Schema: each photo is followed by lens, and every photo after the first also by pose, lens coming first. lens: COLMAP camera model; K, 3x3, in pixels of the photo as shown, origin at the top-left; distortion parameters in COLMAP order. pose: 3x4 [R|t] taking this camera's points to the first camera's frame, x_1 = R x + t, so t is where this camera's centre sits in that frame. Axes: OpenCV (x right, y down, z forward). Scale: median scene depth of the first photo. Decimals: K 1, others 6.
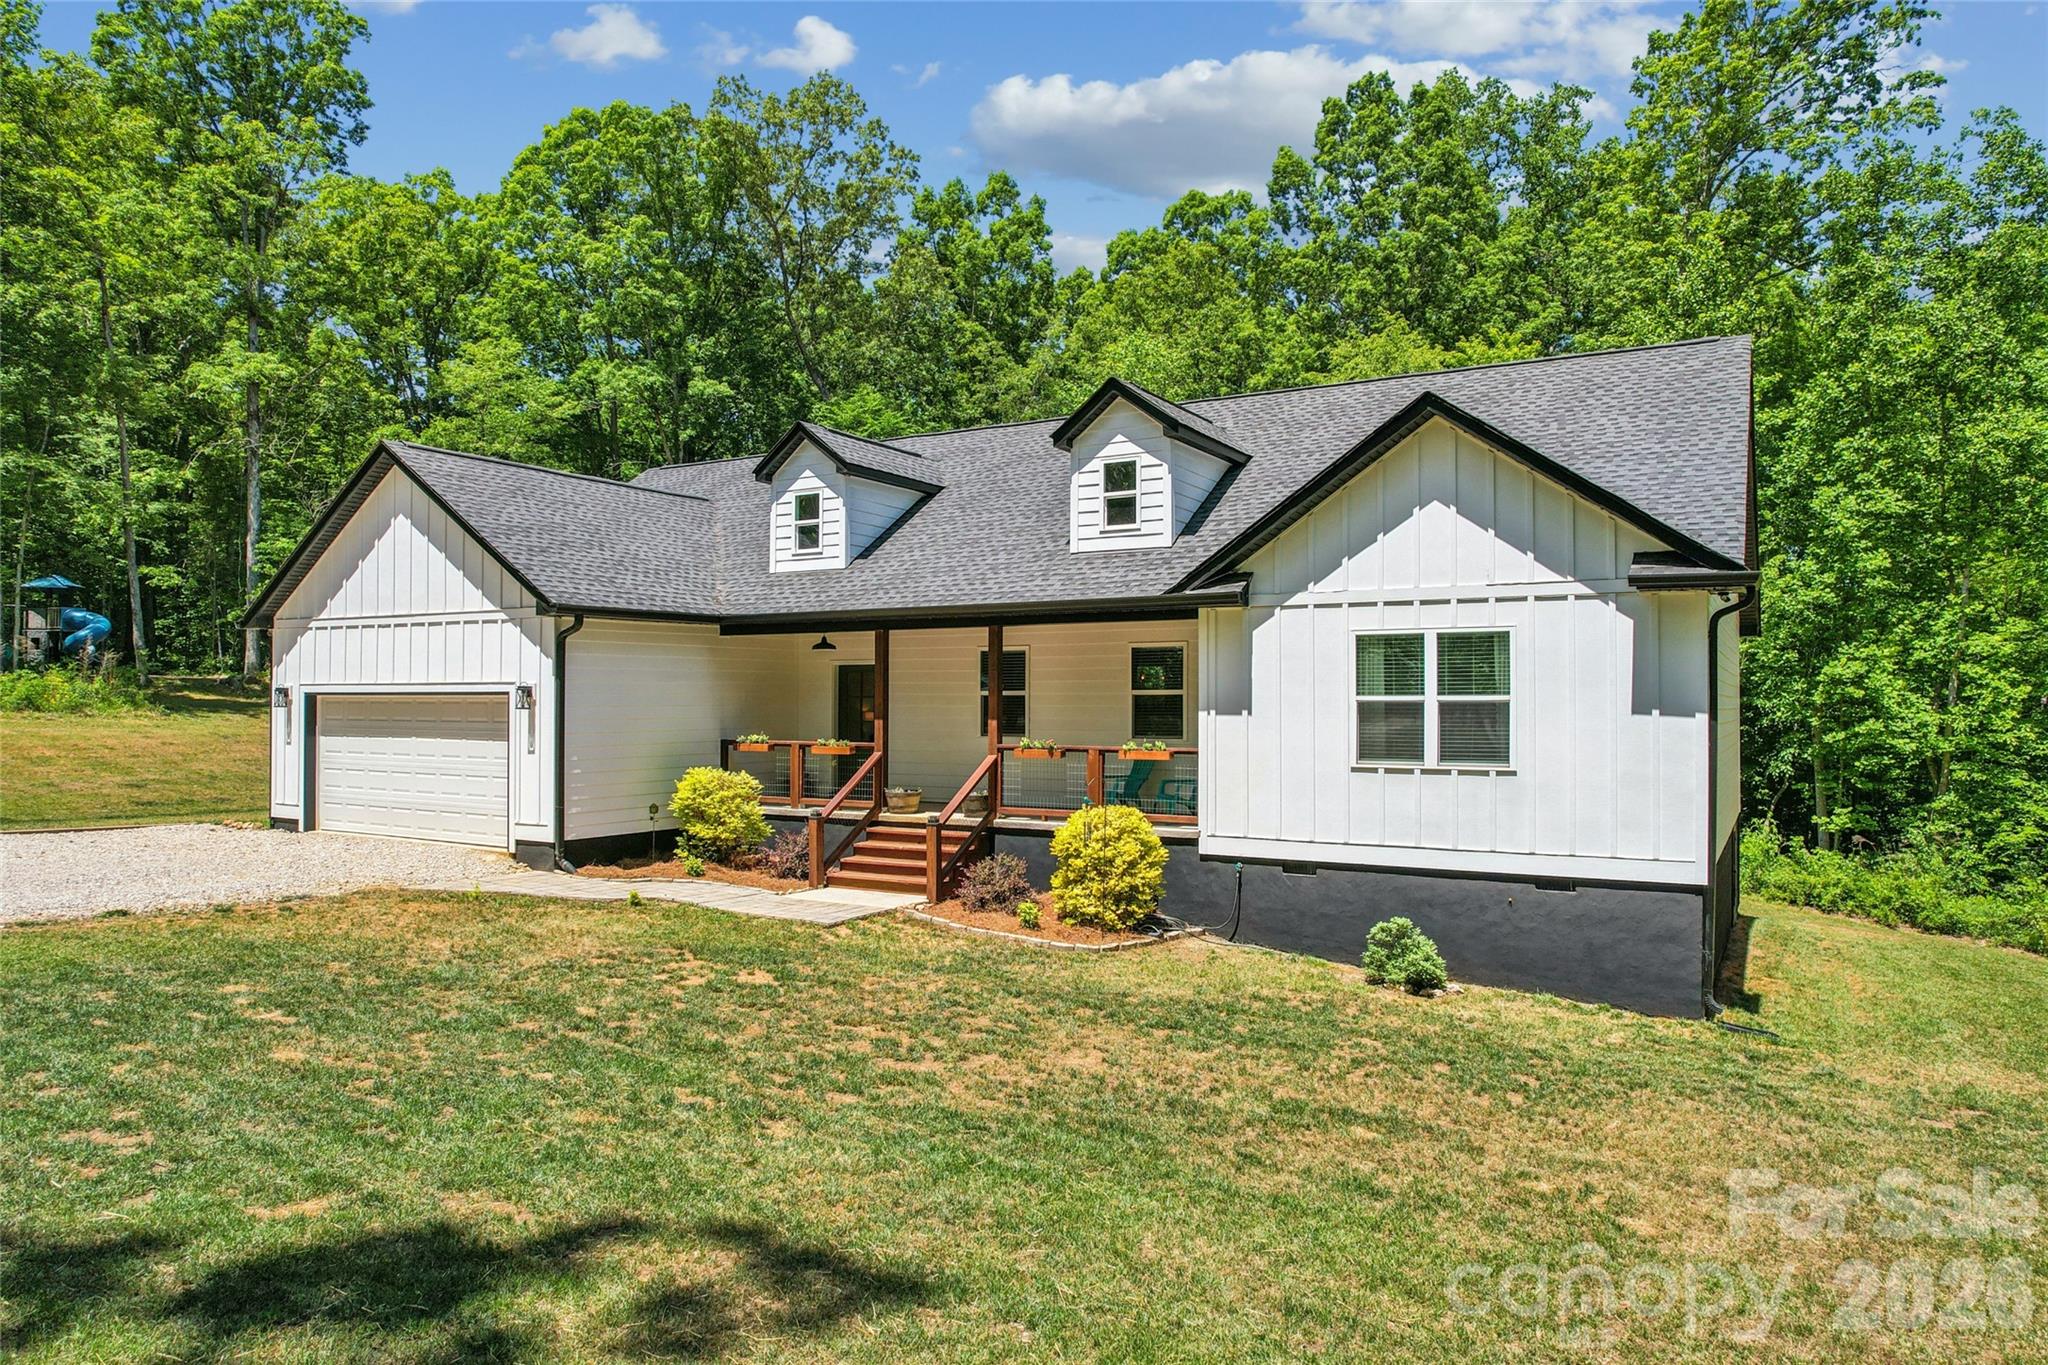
lens RADIAL K [[1303.9, 0, 1037.9], [0, 1303.9, 685.1], [0, 0, 1]] dist [-0.058033, 0.045819]
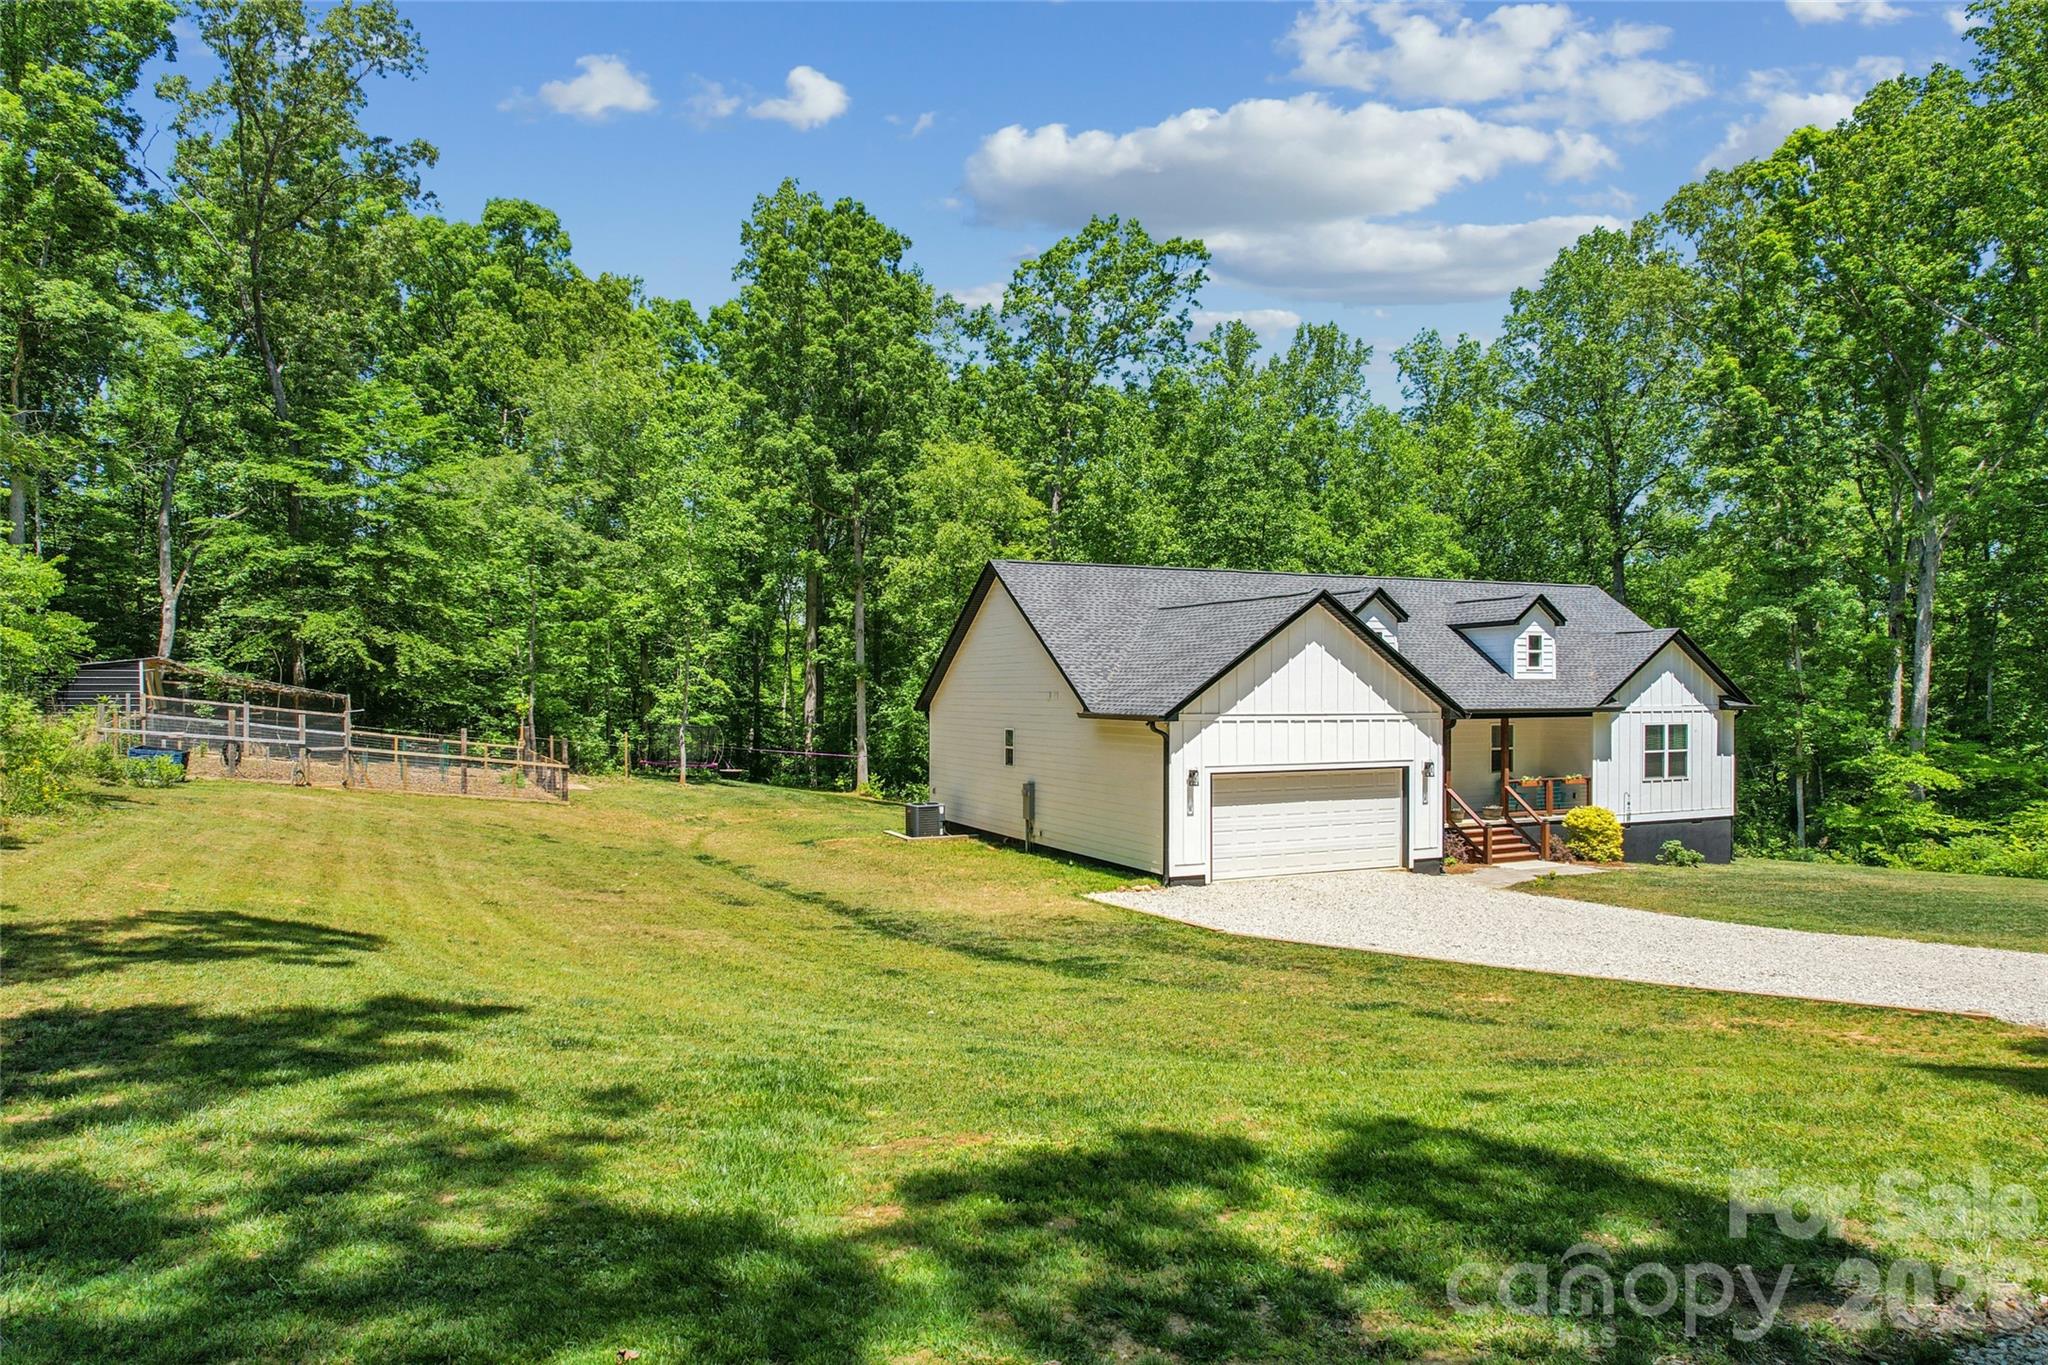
lens RADIAL K [[1303.9, 0, 1042.4], [0, 1303.9, 704.1], [0, 0, 1]] dist [-0.058033, 0.045819]
pose [[0.573207, -0.013174, 0.819305, -2.108945], [-0.009926, 0.999686, 0.023018, -0.109946], [-0.819351, -0.021327, 0.572896, 0.503367]]
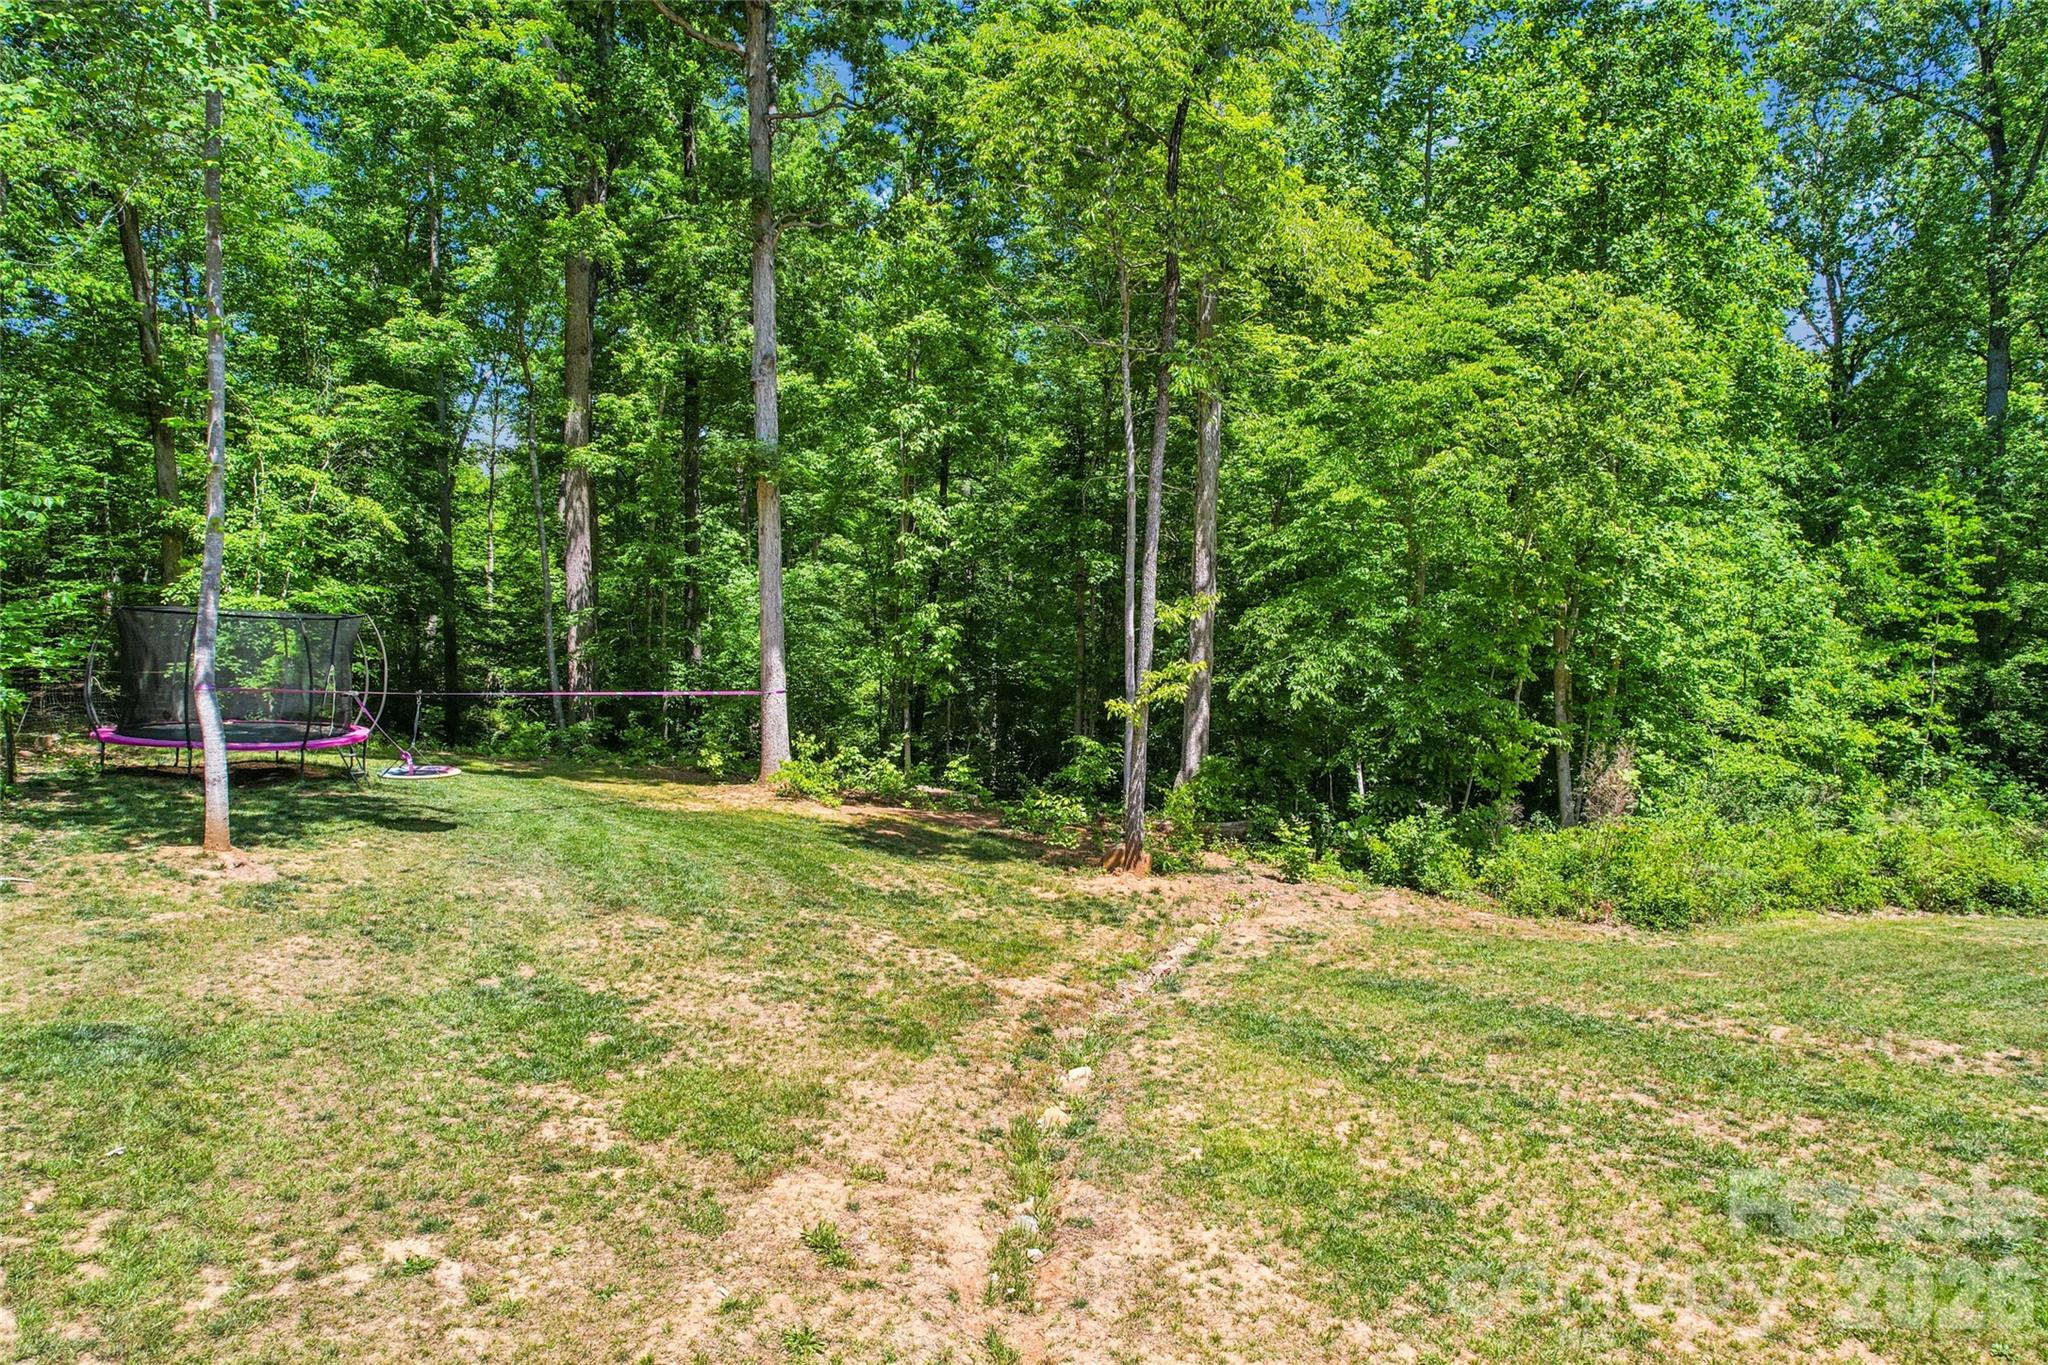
lens RADIAL K [[1303.9, 0, 1022.2], [0, 1303.9, 669.7], [0, 0, 1]] dist [-0.058033, 0.045819]
pose [[0.370808, -0.075039, 0.925673, -0.358369], [-0.018955, 0.995911, 0.088326, -0.014975], [-0.928516, -0.050298, 0.367869, 2.532105]]
